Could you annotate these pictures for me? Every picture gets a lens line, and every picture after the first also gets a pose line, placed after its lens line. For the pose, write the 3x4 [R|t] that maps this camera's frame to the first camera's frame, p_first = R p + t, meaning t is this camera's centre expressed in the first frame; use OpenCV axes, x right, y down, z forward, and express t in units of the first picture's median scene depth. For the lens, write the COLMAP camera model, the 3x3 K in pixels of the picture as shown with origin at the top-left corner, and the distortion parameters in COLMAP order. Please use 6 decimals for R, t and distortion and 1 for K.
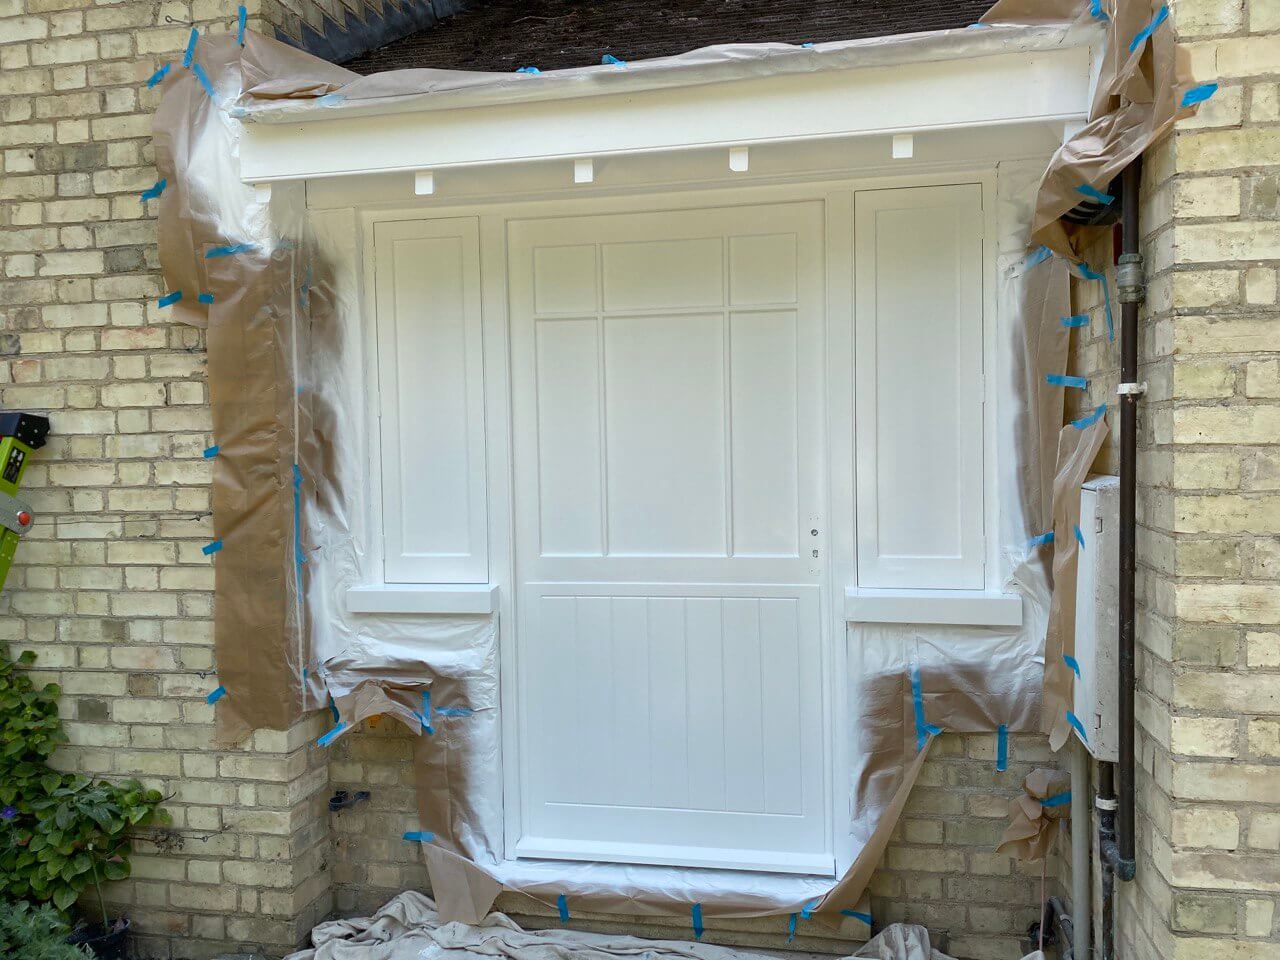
lens RADIAL K [[1018.3, 0, 669.8], [0, 1018.3, 489.2], [0, 0, 1]] dist [0.011943, -0.016333]
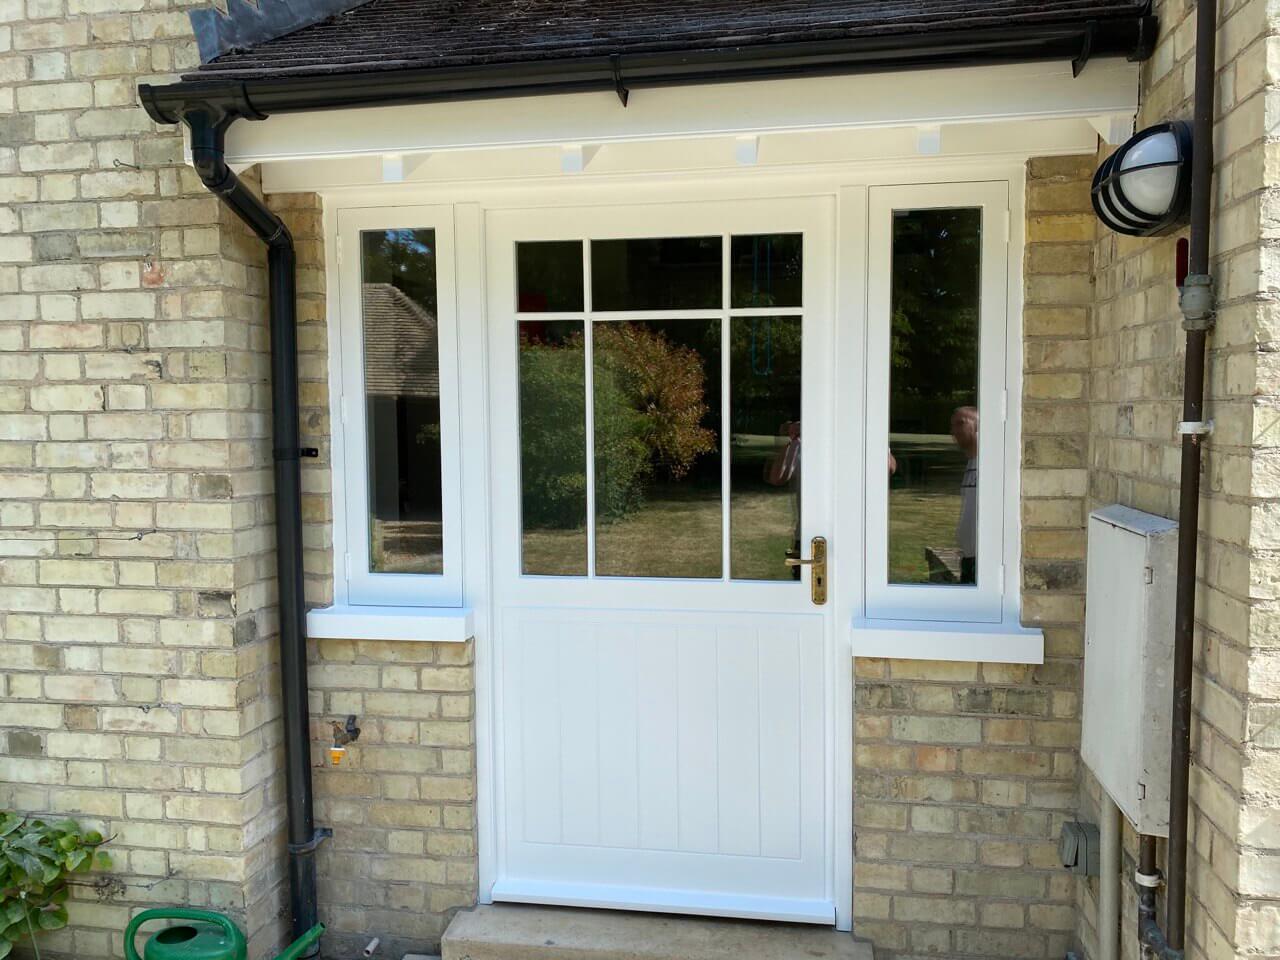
lens RADIAL K [[1018.3, 0, 674.5], [0, 1018.3, 492.3], [0, 0, 1]] dist [0.011943, -0.016333]
pose [[0.999491, 0.010142, 0.030255, -0.017247], [-0.011053, 0.999486, 0.030084, -0.042658], [-0.029935, -0.030404, 0.999089, 0.083977]]
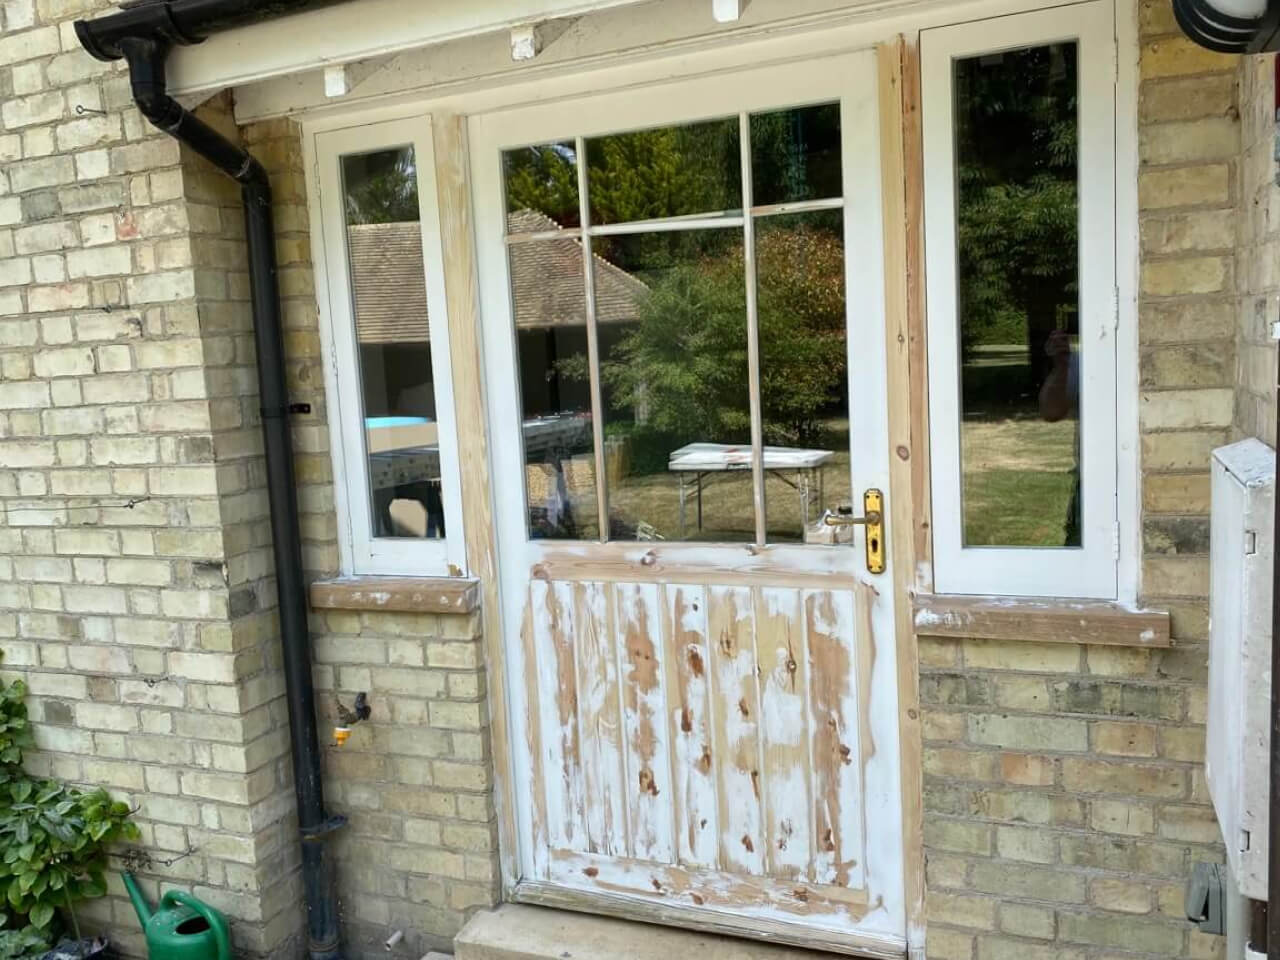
lens RADIAL K [[1127.7, 0, 583.1], [0, 1127.7, 497.3], [0, 0, 1]] dist [0.029757, -0.043539]
pose [[0.971601, -0.012333, -0.236305, 0.131079], [0.034071, 0.995526, 0.088130, -0.048455], [0.234161, -0.093678, 0.967674, 0.160524]]
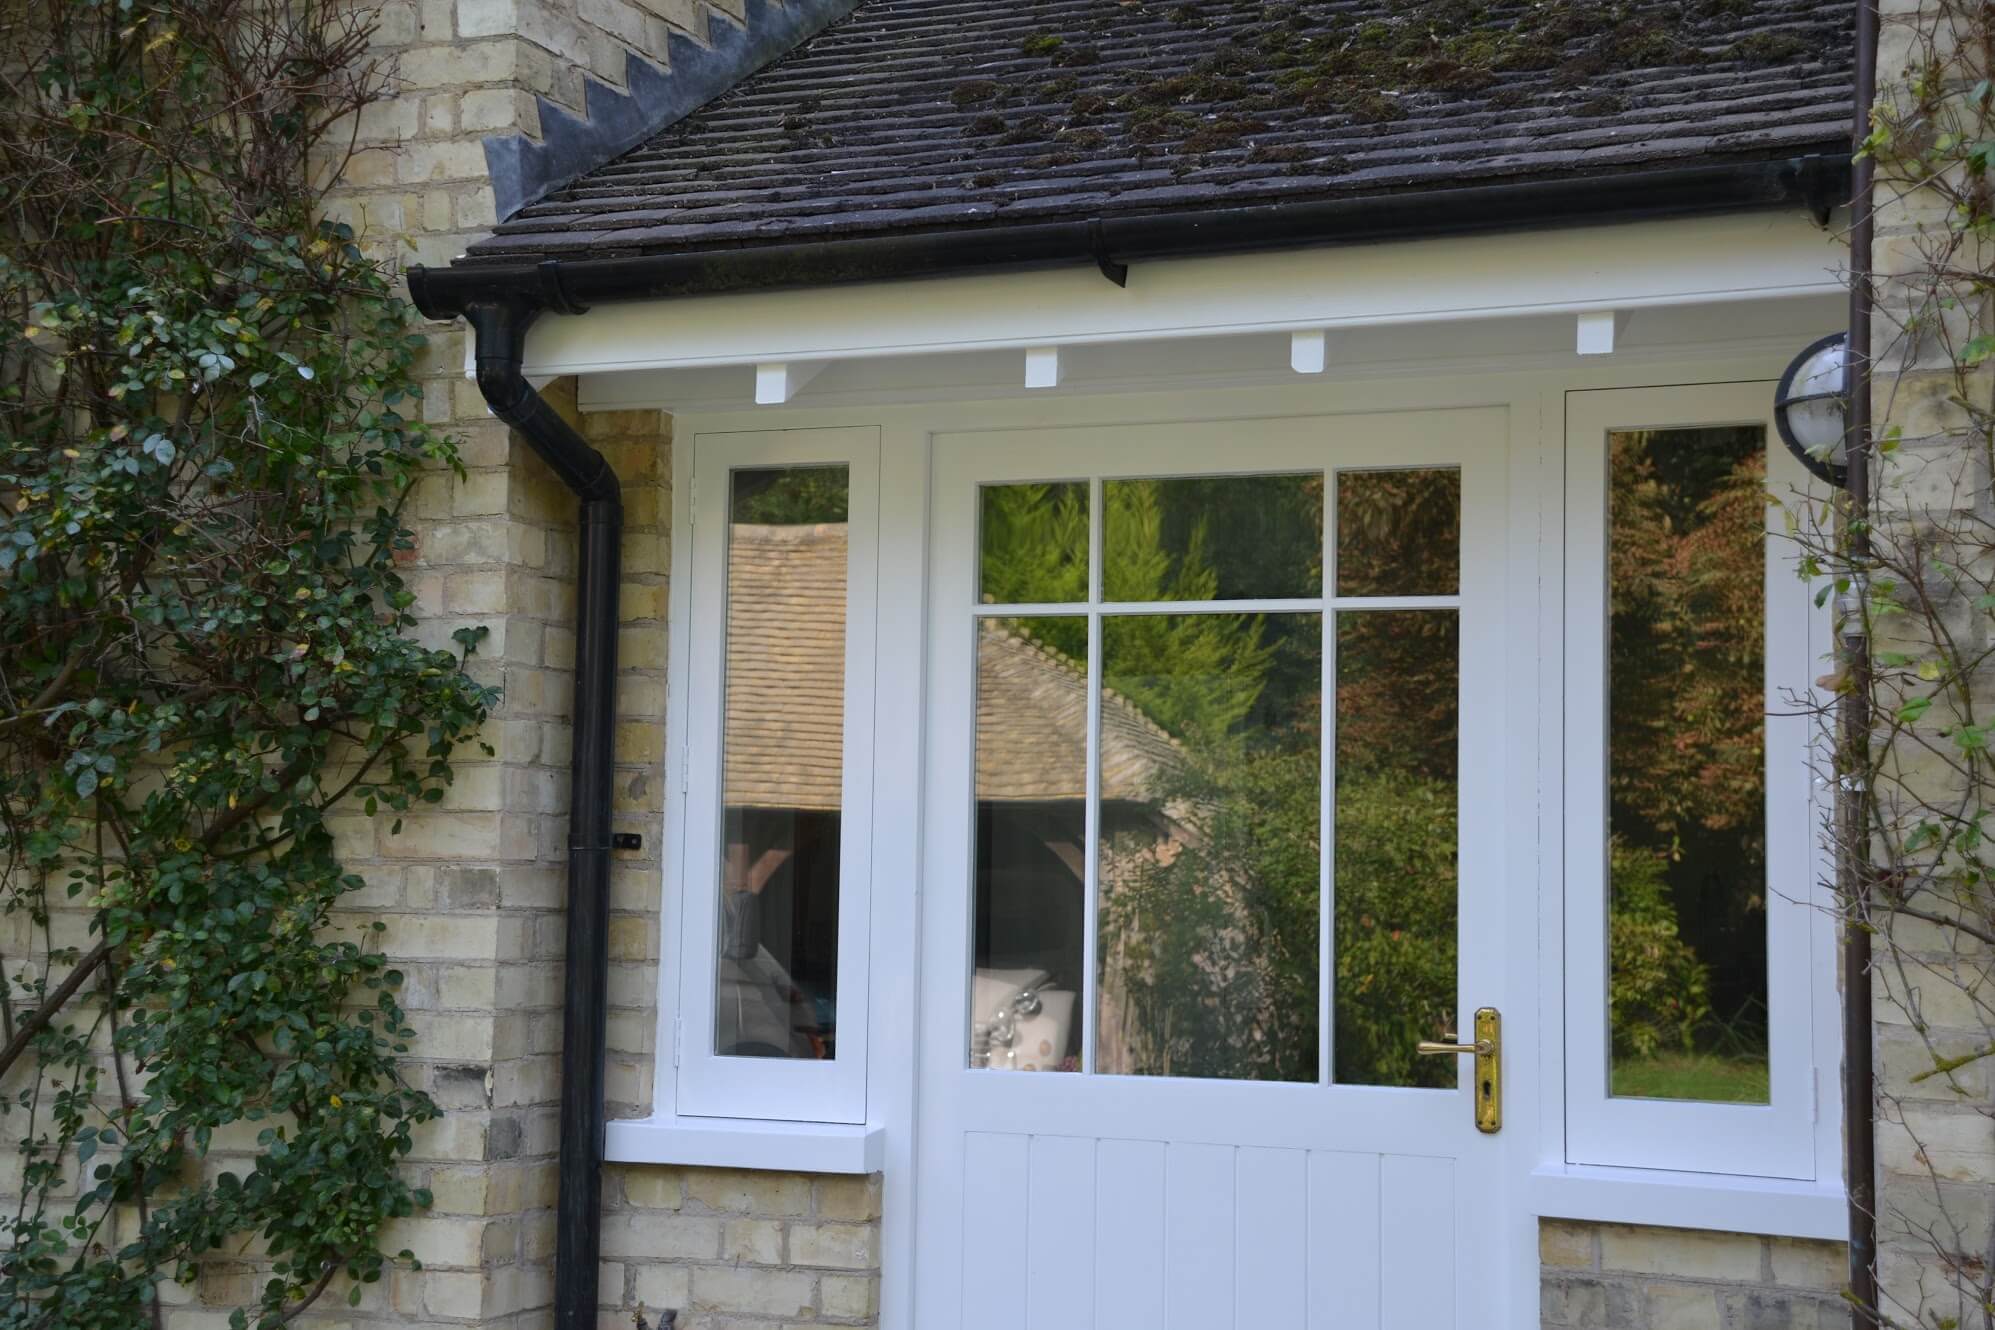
lens RADIAL K [[3093.5, 0, 1032.4], [0, 3093.5, 679.3], [0, 0, 1]] dist [0.184151, 0.000000]
pose [[0.977652, 0.019840, -0.209294, 0.240647], [-0.043218, 0.993240, -0.107730, 0.038175], [0.205742, 0.114367, 0.971900, -0.568544]]
